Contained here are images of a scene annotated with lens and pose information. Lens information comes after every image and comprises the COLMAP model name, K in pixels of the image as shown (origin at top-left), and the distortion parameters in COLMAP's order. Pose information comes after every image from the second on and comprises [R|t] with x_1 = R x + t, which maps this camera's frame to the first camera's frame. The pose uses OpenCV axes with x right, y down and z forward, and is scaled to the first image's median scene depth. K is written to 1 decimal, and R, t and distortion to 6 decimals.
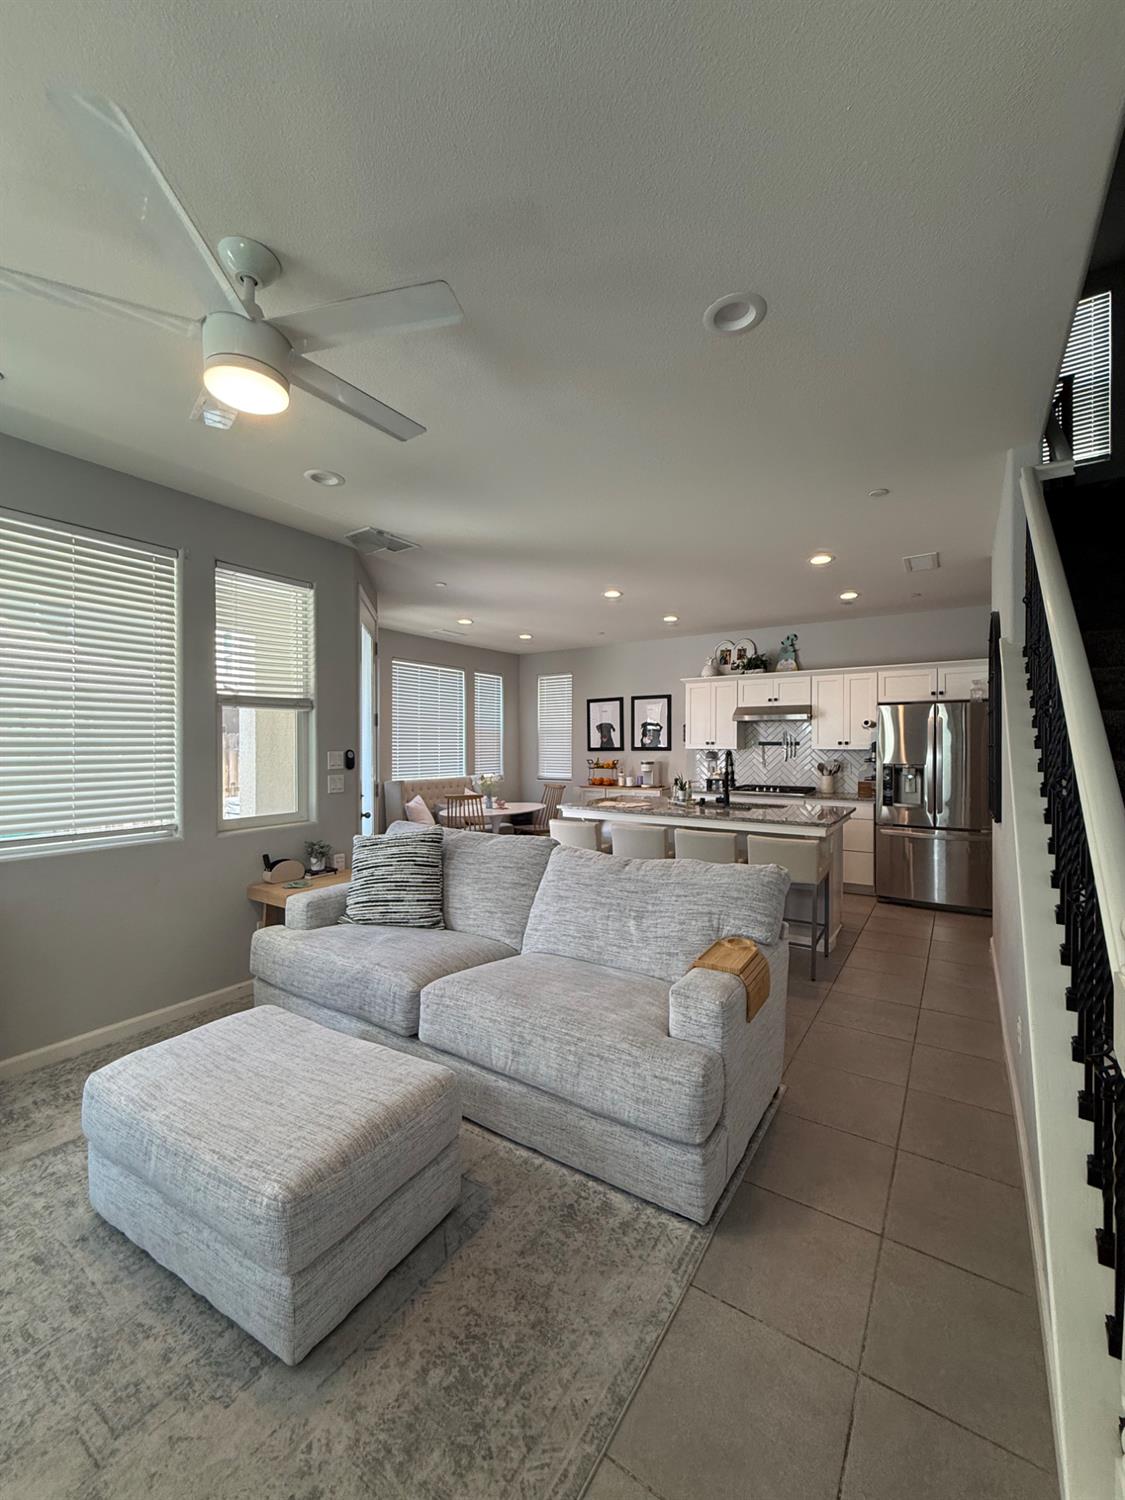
lens RADIAL K [[598.5, 0, 562.5], [0, 598.5, 750.0], [0, 0, 1]] dist [-0.001040, -0.000115]
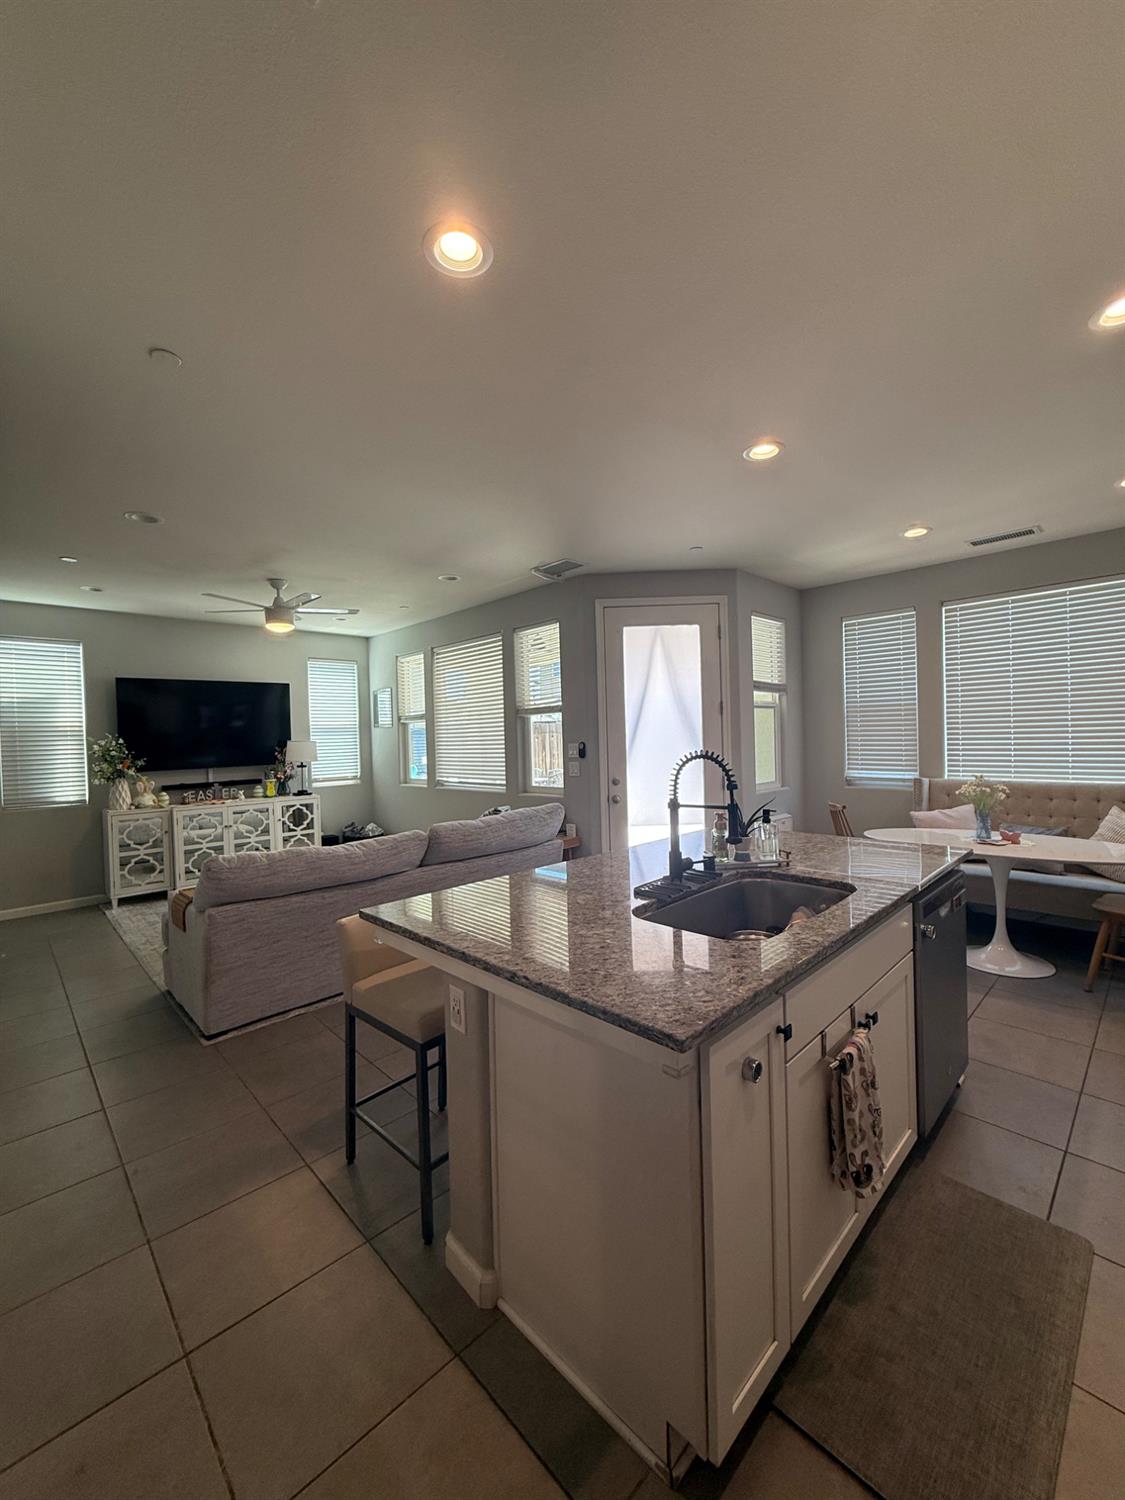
lens RADIAL K [[598.5, 0, 562.5], [0, 598.5, 750.0], [0, 0, 1]] dist [-0.001040, -0.000115]
pose [[-0.205537, 0.017732, -0.978489, 0.447265], [0.021580, 0.999675, 0.013582, -0.000661], [0.978411, -0.018324, -0.205853, 0.637701]]
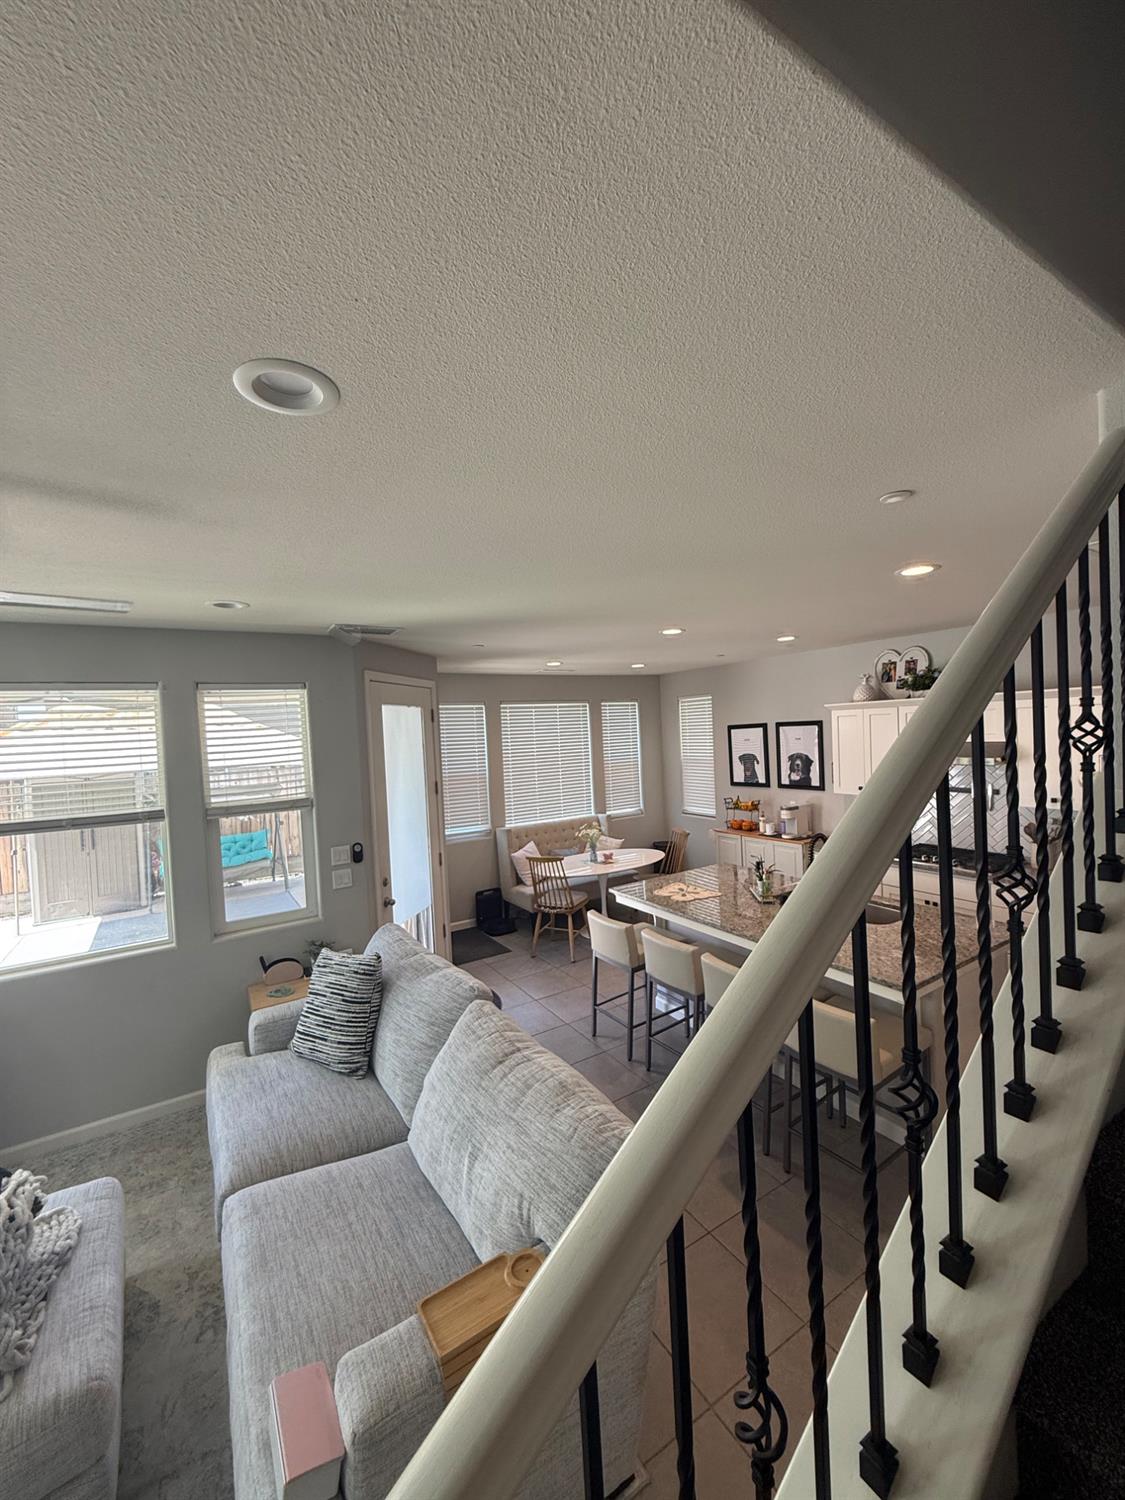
lens RADIAL K [[598.5, 0, 562.5], [0, 598.5, 750.0], [0, 0, 1]] dist [-0.001040, -0.000115]
pose [[0.909277, -0.028150, -0.415238, 0.193492], [0.042105, 0.998813, 0.024487, -0.086155], [0.414055, -0.039749, 0.909383, 0.129841]]
